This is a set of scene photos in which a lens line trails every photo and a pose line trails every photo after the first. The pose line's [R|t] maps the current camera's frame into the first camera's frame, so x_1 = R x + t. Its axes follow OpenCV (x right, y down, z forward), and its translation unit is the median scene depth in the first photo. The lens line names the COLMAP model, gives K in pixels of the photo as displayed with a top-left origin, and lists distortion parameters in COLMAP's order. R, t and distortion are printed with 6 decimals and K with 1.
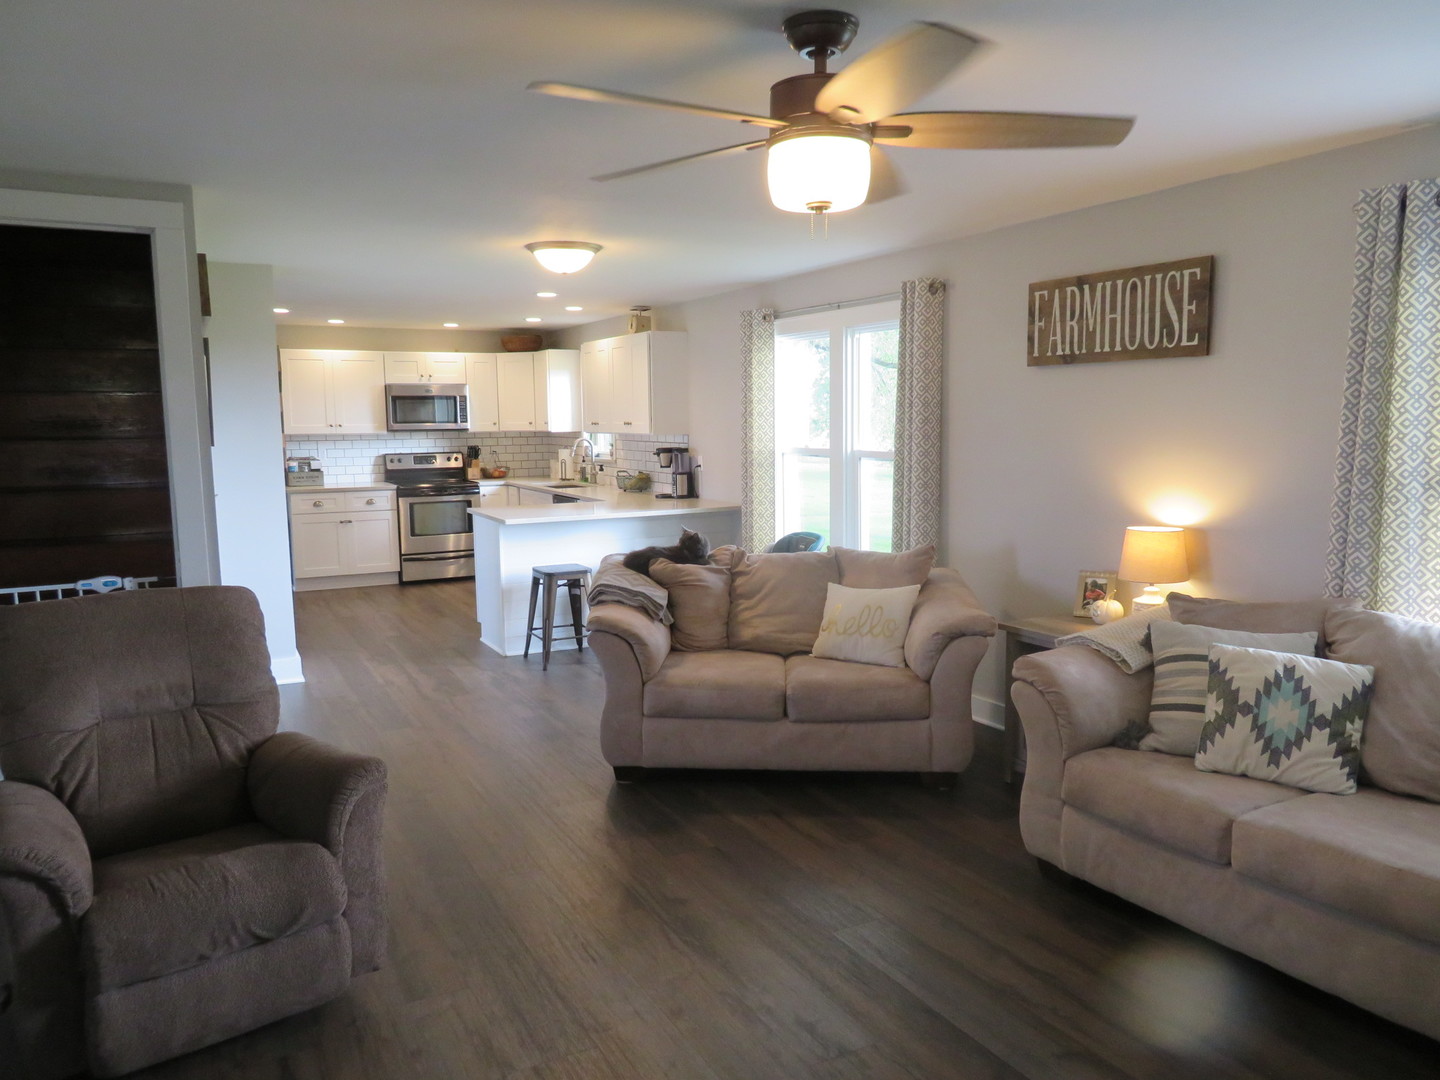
lens RADIAL K [[1009.8, 0, 716.0], [0, 1009.8, 549.2], [0, 0, 1]] dist [-0.034616, 0.001750]
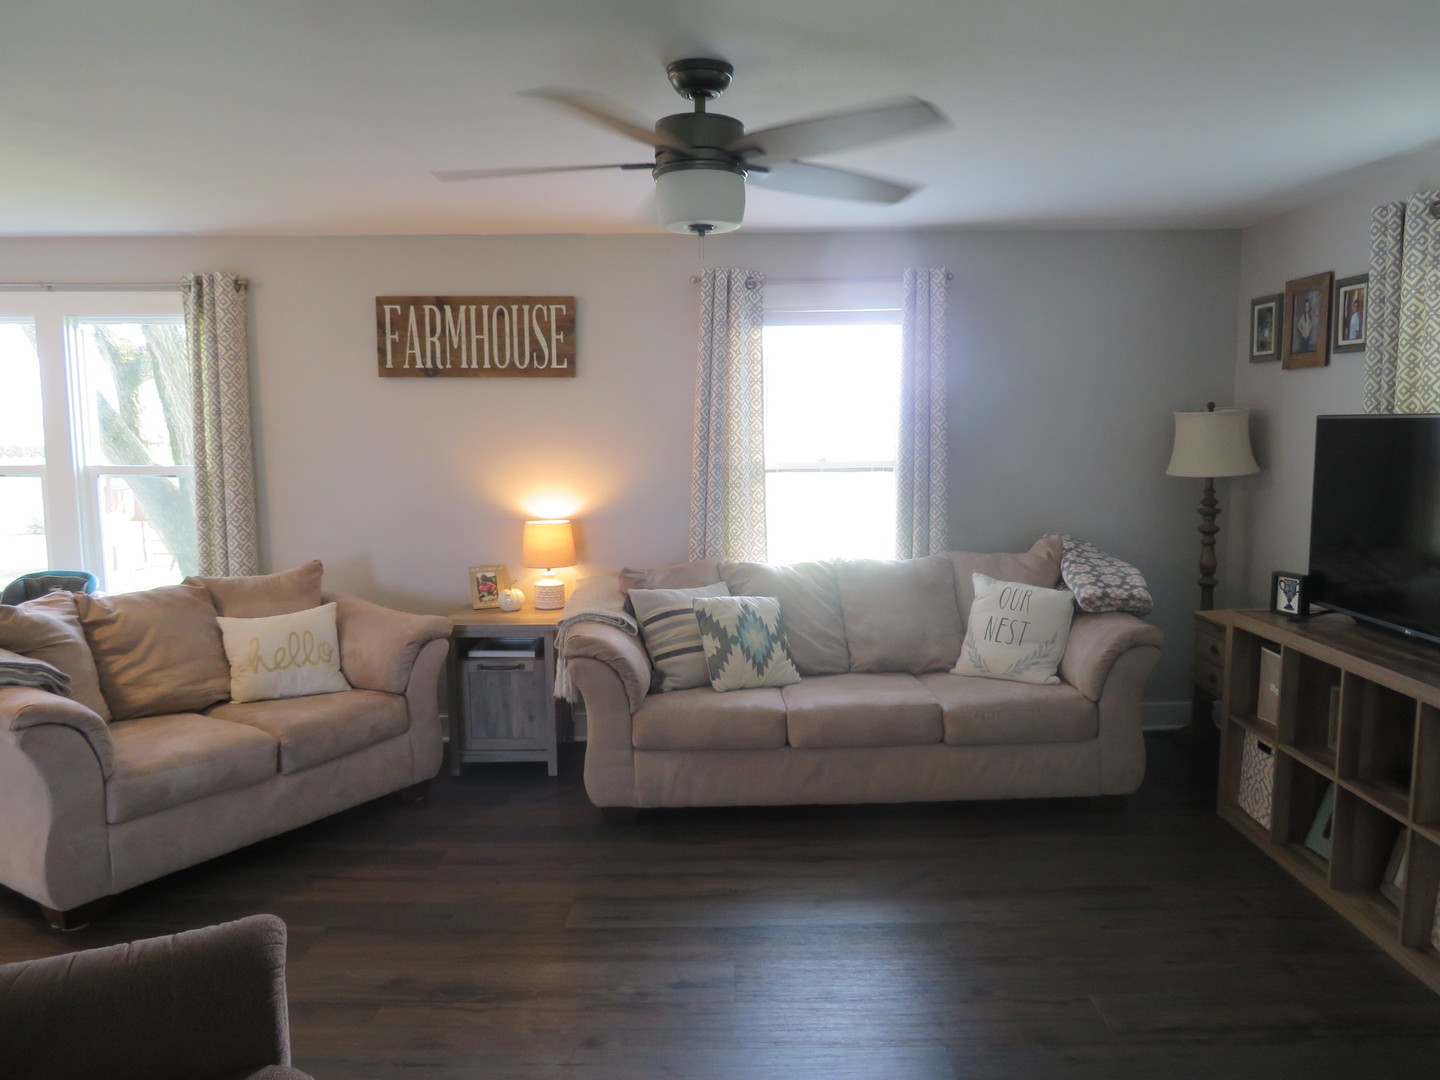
lens RADIAL K [[1009.8, 0, 716.6], [0, 1009.8, 534.3], [0, 0, 1]] dist [-0.034616, 0.001750]
pose [[0.468969, -0.076015, 0.879937, -0.486553], [0.106369, 0.993899, 0.029170, -0.018585], [-0.876786, 0.079919, 0.474193, 0.255656]]
